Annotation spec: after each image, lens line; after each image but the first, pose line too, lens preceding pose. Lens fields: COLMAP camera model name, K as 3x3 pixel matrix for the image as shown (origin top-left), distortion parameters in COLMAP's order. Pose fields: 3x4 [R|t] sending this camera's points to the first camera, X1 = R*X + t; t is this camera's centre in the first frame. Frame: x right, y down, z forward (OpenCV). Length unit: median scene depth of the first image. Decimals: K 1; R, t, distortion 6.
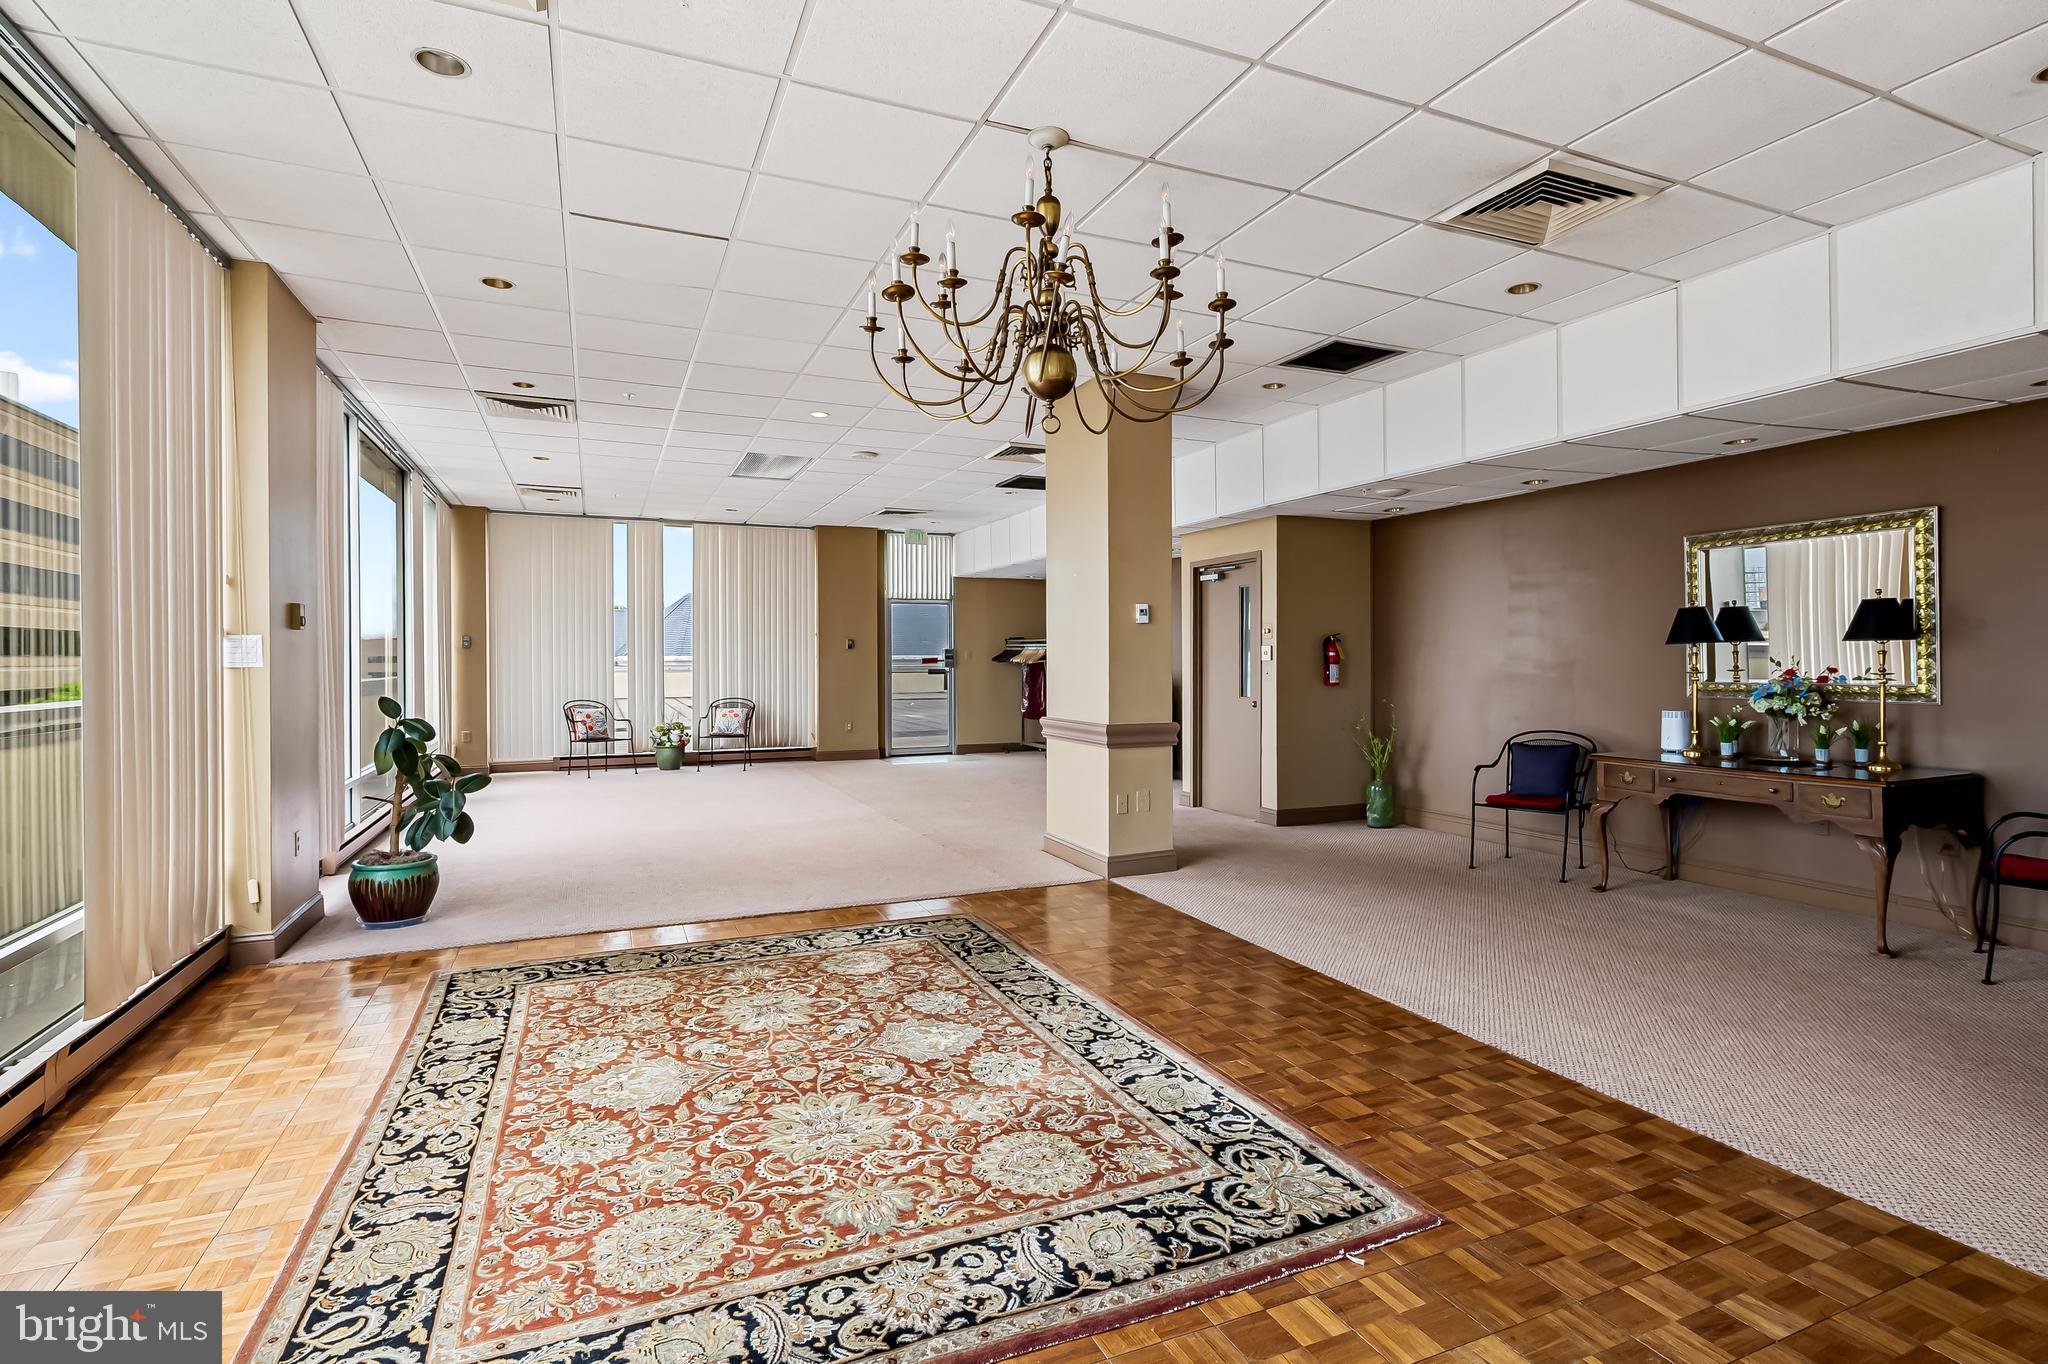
lens RADIAL K [[996.1, 0, 1076.9], [0, 996.1, 654.9], [0, 0, 1]] dist [-0.015379, 0.001785]
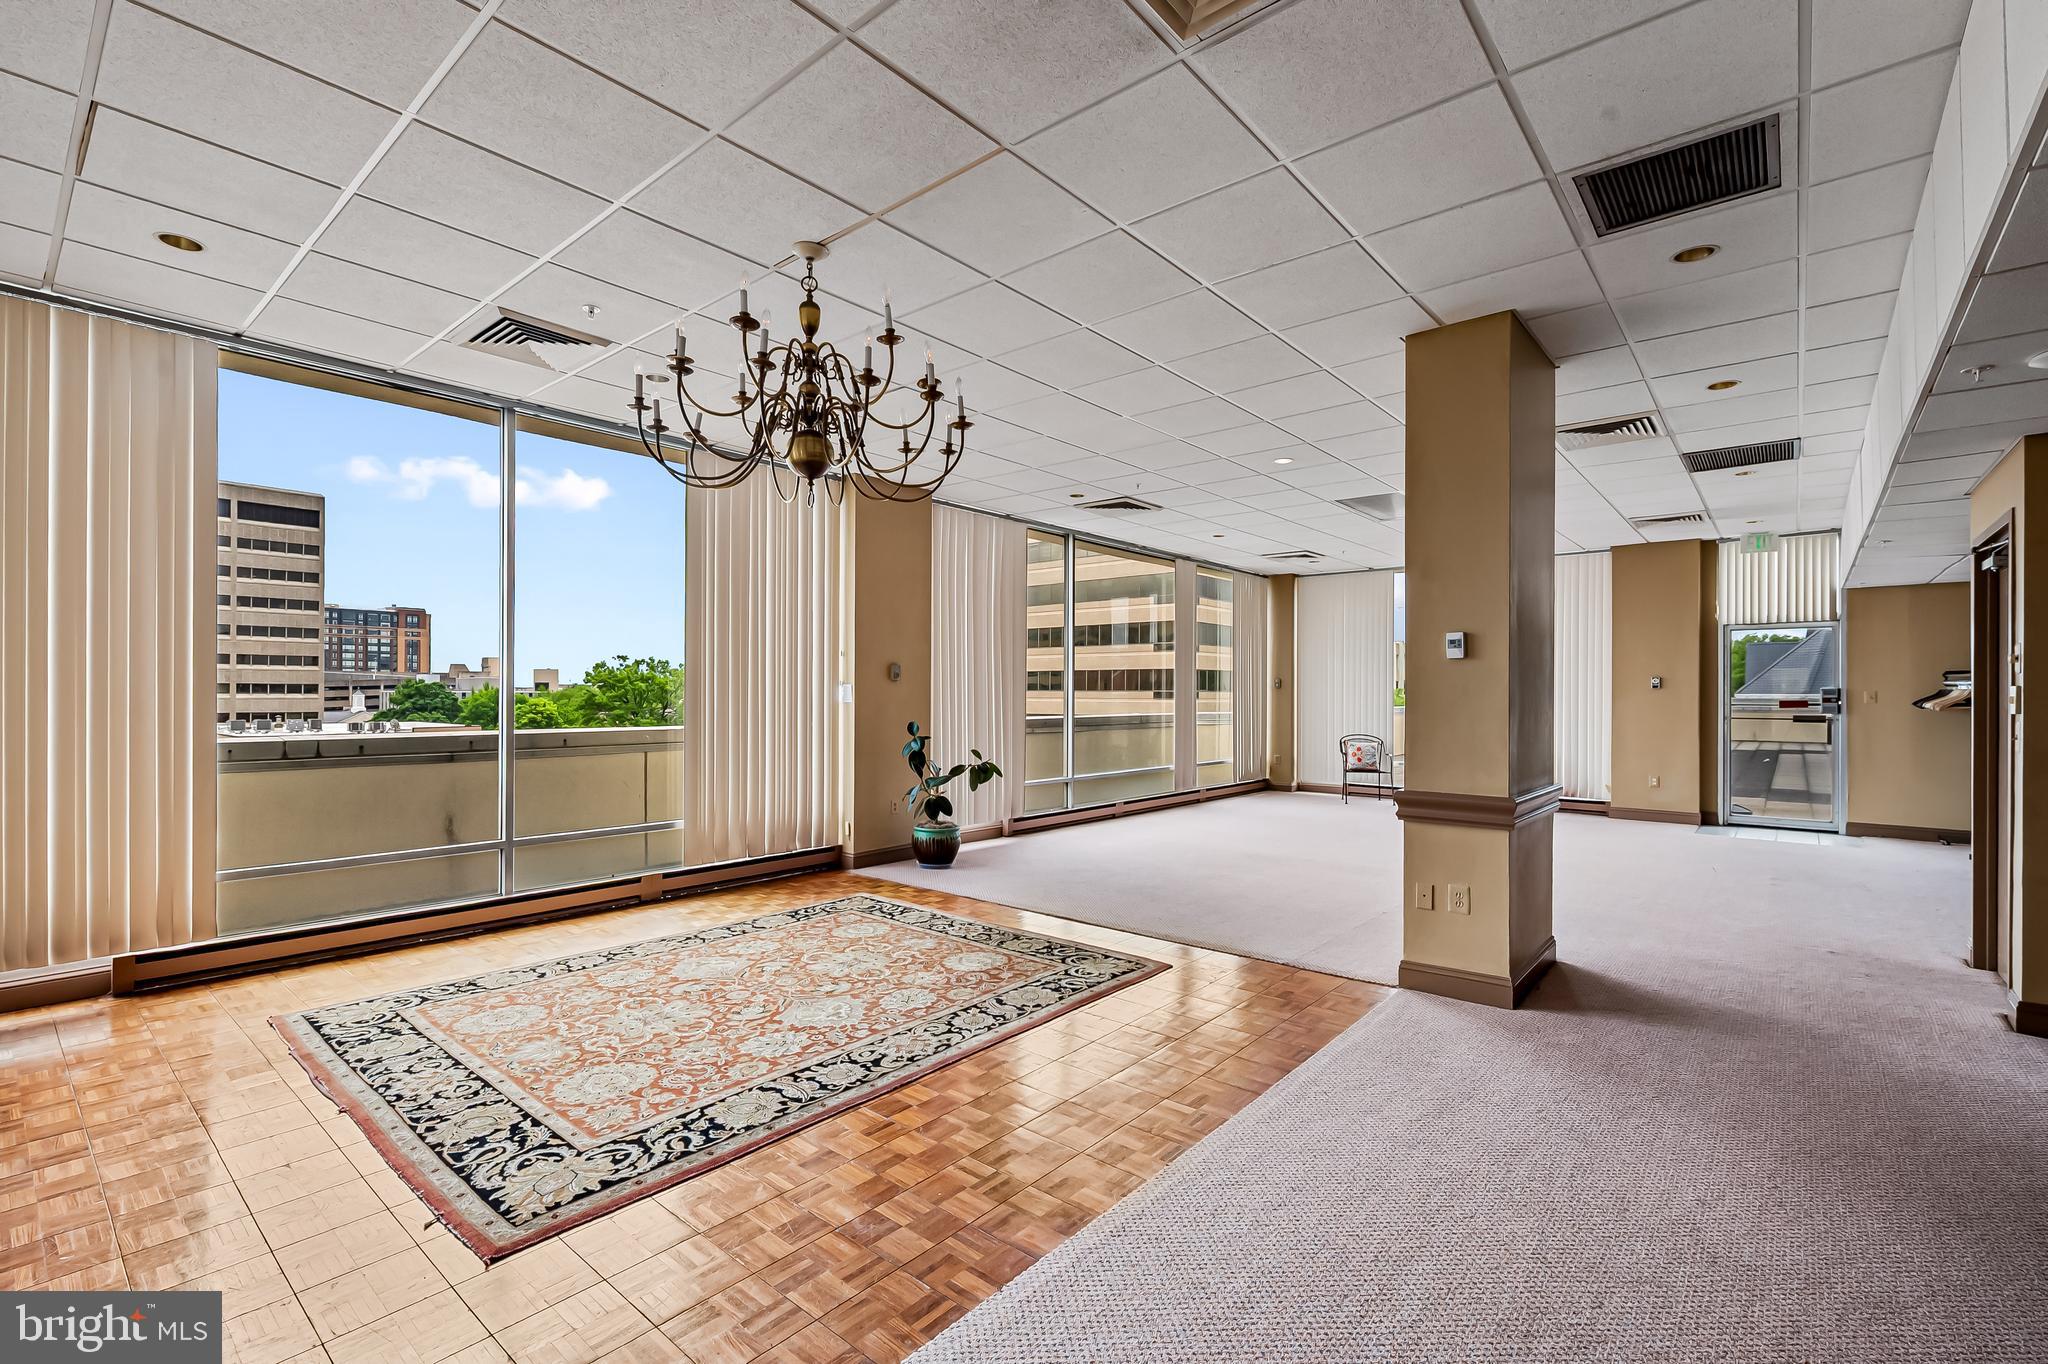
lens RADIAL K [[930.7, 0, 1026.1], [0, 930.7, 674.1], [0, 0, 1]] dist [0.005851, -0.002132]
pose [[0.411001, -0.012063, -0.911555, 0.388255], [-0.004425, 0.999874, -0.015227, -0.005476], [0.911624, 0.010291, 0.410896, 0.289674]]
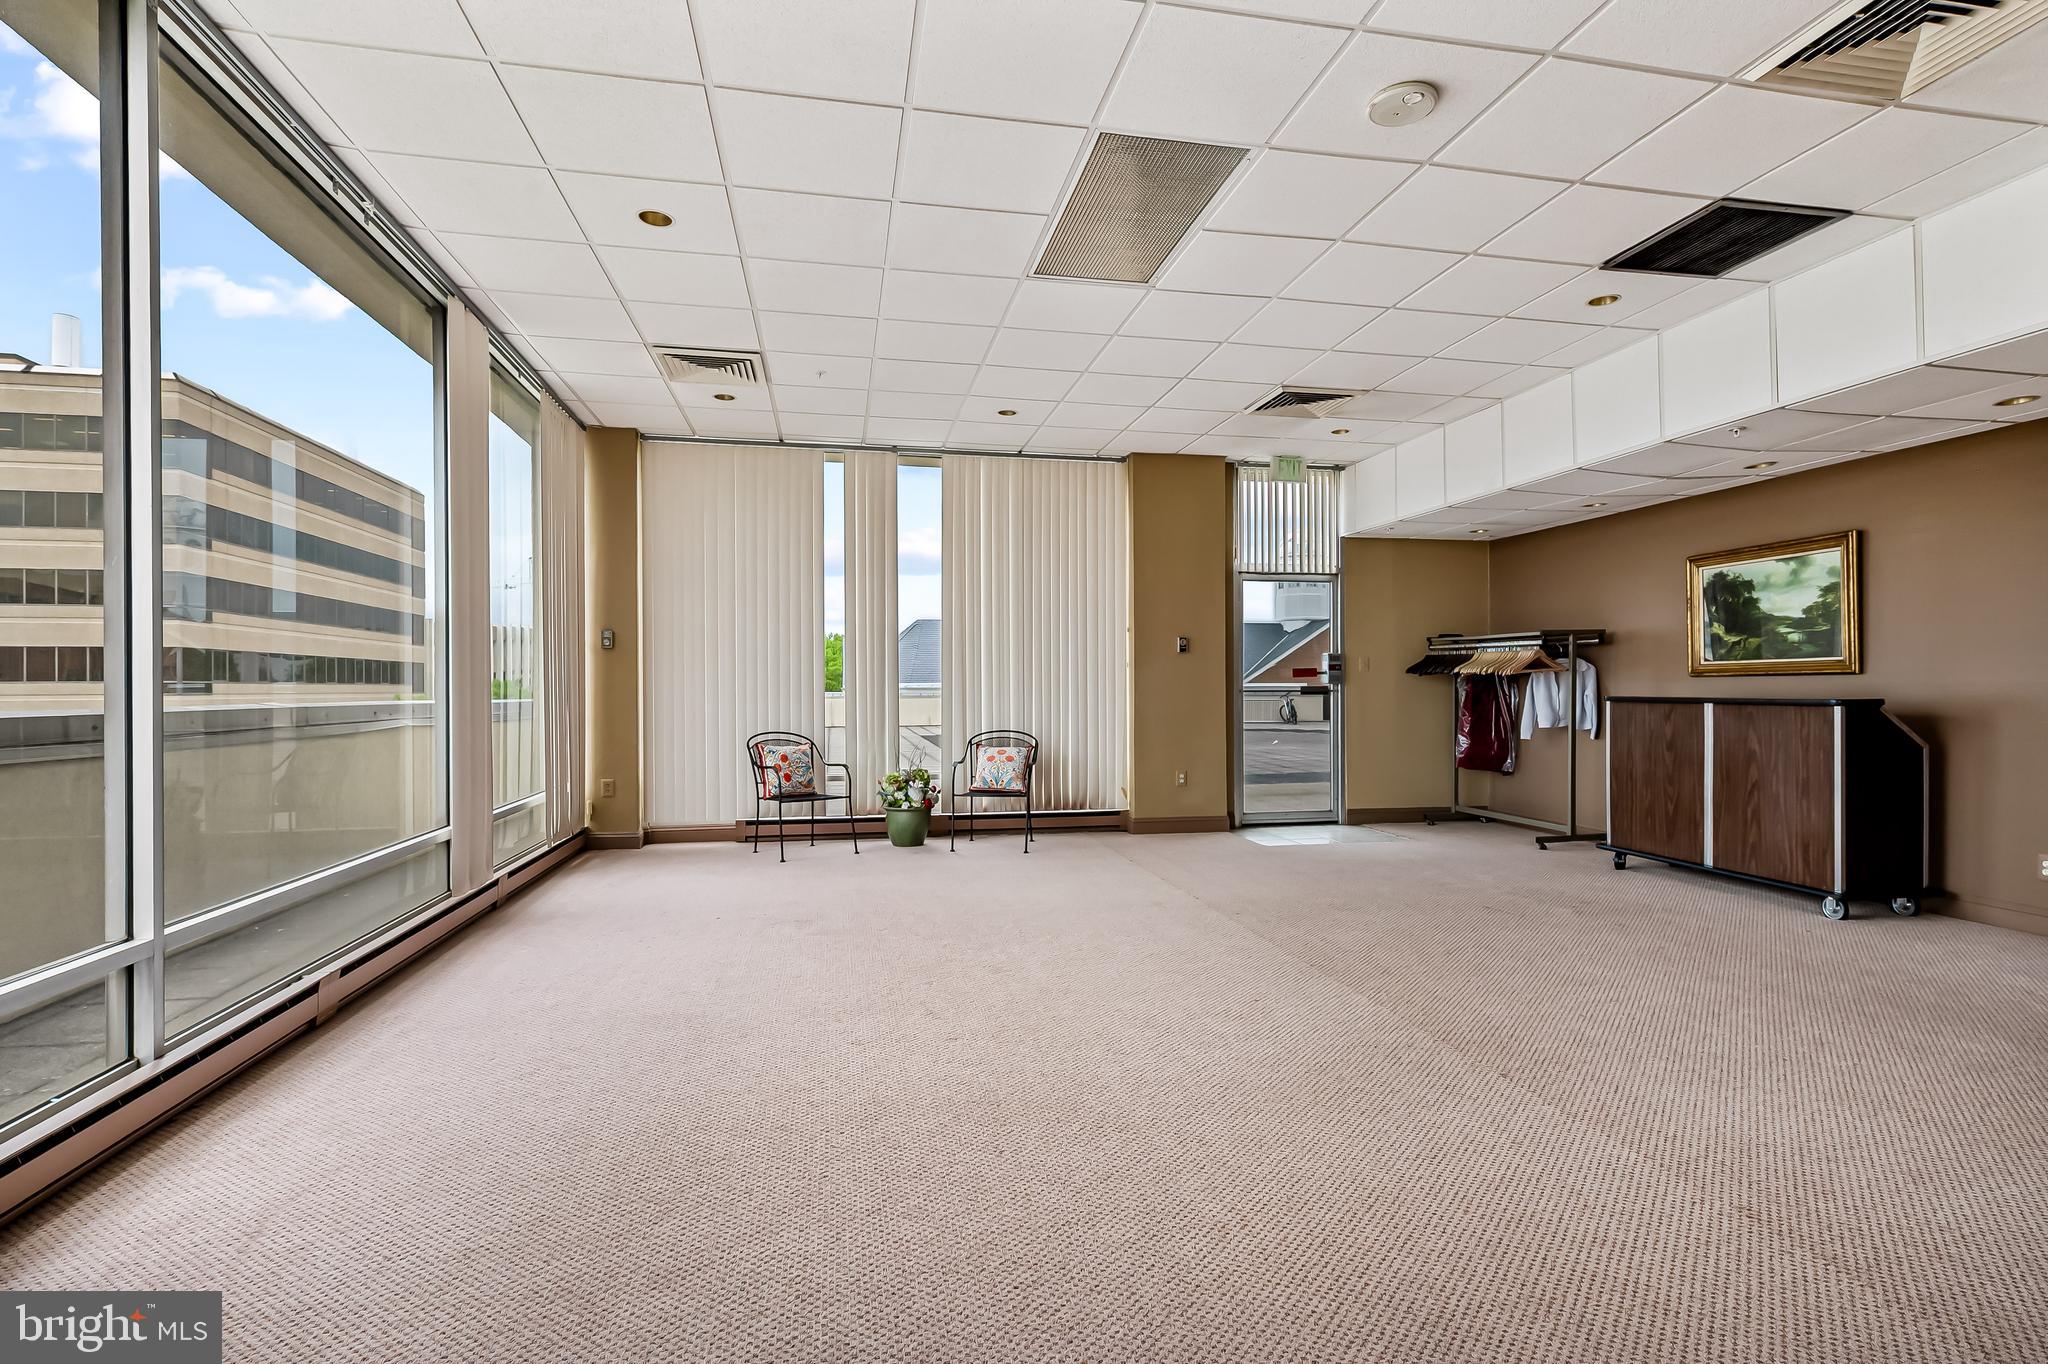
lens RADIAL K [[996.1, 0, 1046.7], [0, 996.1, 693.7], [0, 0, 1]] dist [-0.015379, 0.001785]
pose [[0.967577, 0.000677, -0.252575, -0.224297], [0.000610, 0.999987, 0.005019, 0.023771], [0.252575, -0.005011, 0.967564, 0.558617]]
